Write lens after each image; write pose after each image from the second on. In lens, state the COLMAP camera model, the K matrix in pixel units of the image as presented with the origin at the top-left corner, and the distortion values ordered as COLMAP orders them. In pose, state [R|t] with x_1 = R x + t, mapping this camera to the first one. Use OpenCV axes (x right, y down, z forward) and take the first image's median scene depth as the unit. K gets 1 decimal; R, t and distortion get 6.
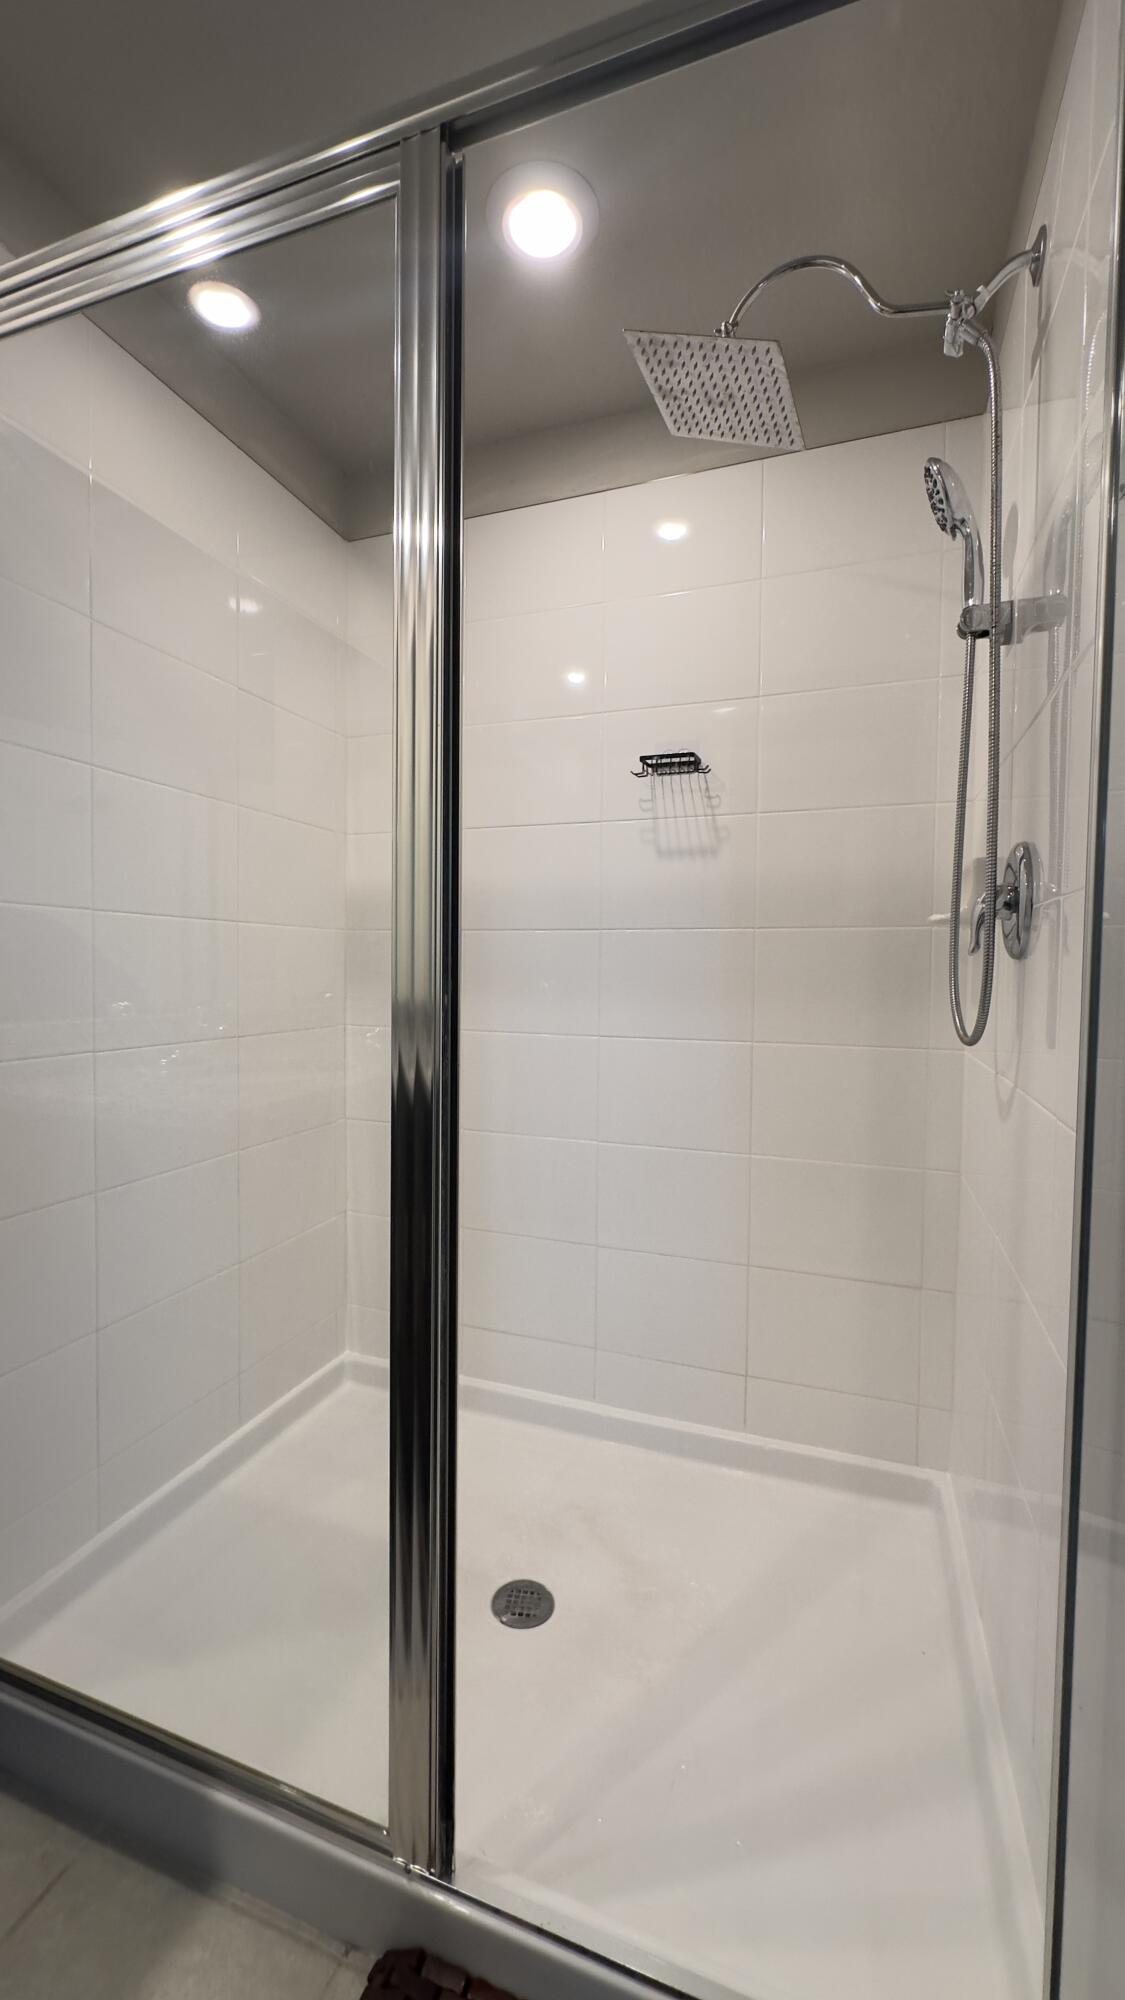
lens RADIAL K [[797.8, 0, 567.1], [0, 797.8, 1000.0], [0, 0, 1]] dist [-0.004054, 0.000463]
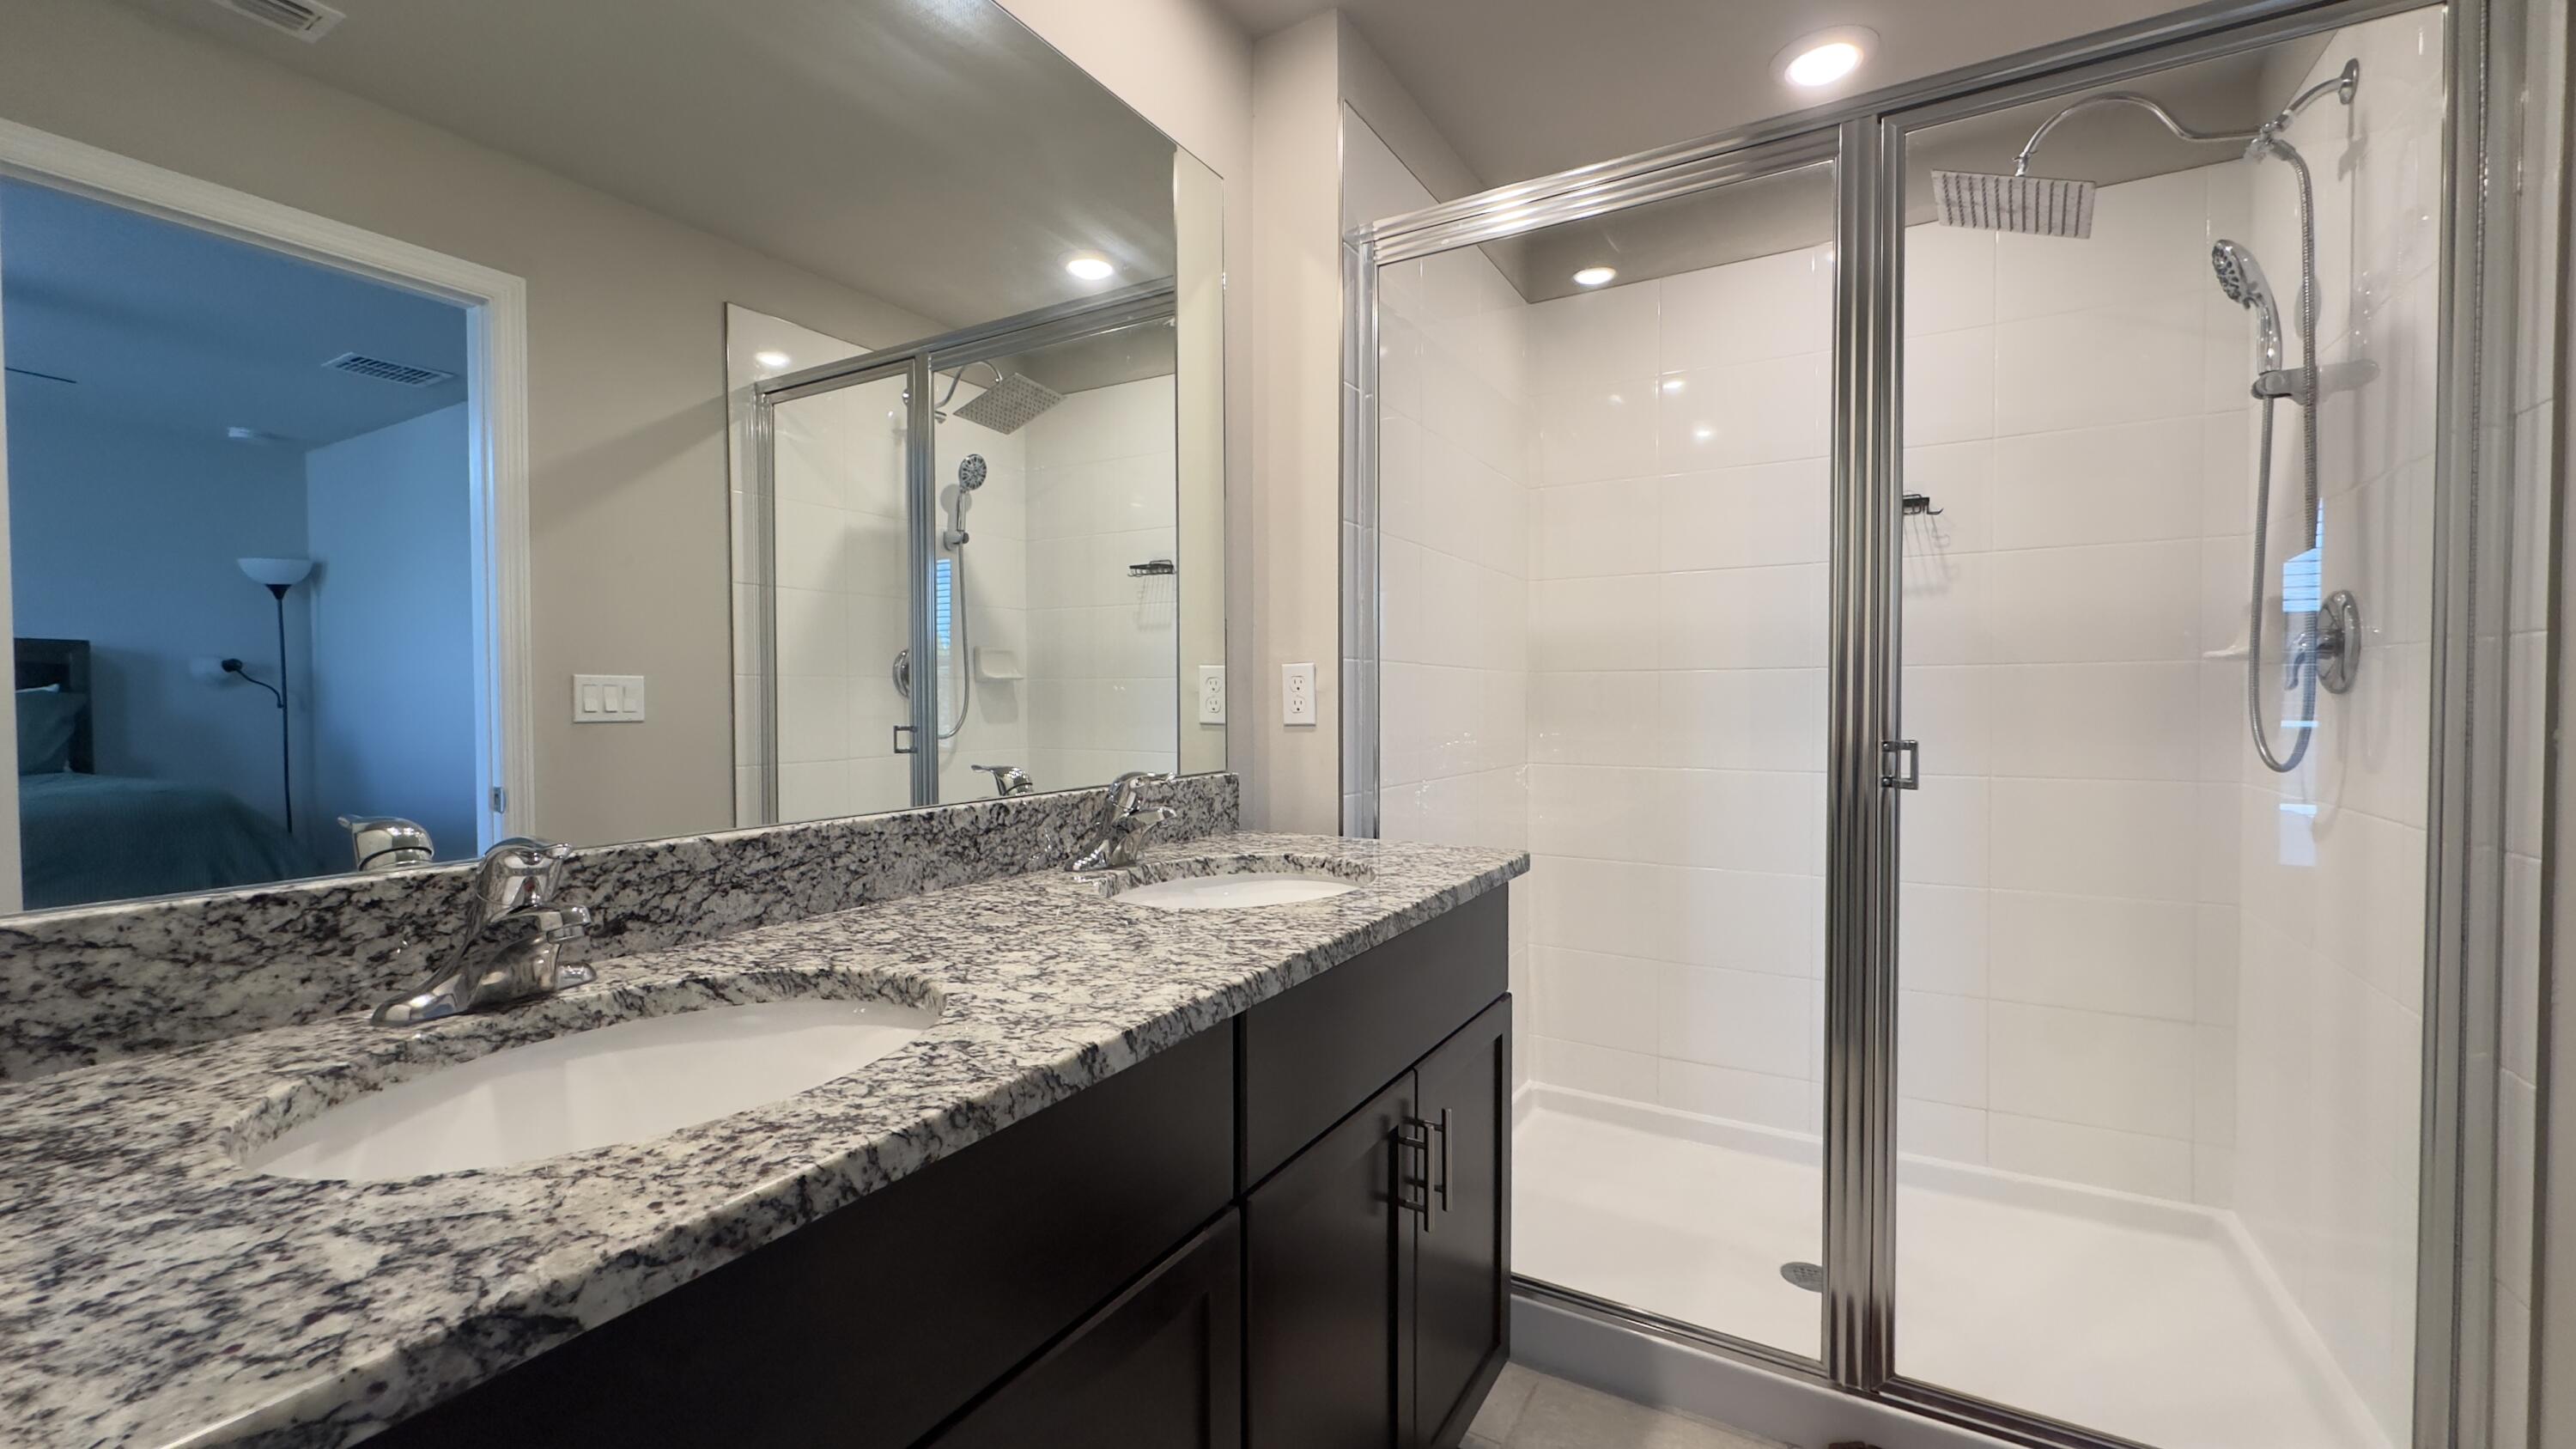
lens RADIAL K [[1027.8, 0, 1276.9], [0, 1027.8, 720.7], [0, 0, 1]] dist [-0.004054, 0.000463]
pose [[0.980203, -0.005934, -0.197906, -0.546957], [0.000626, 0.999639, -0.026869, 0.022298], [0.197994, 0.026213, 0.979853, -0.627282]]
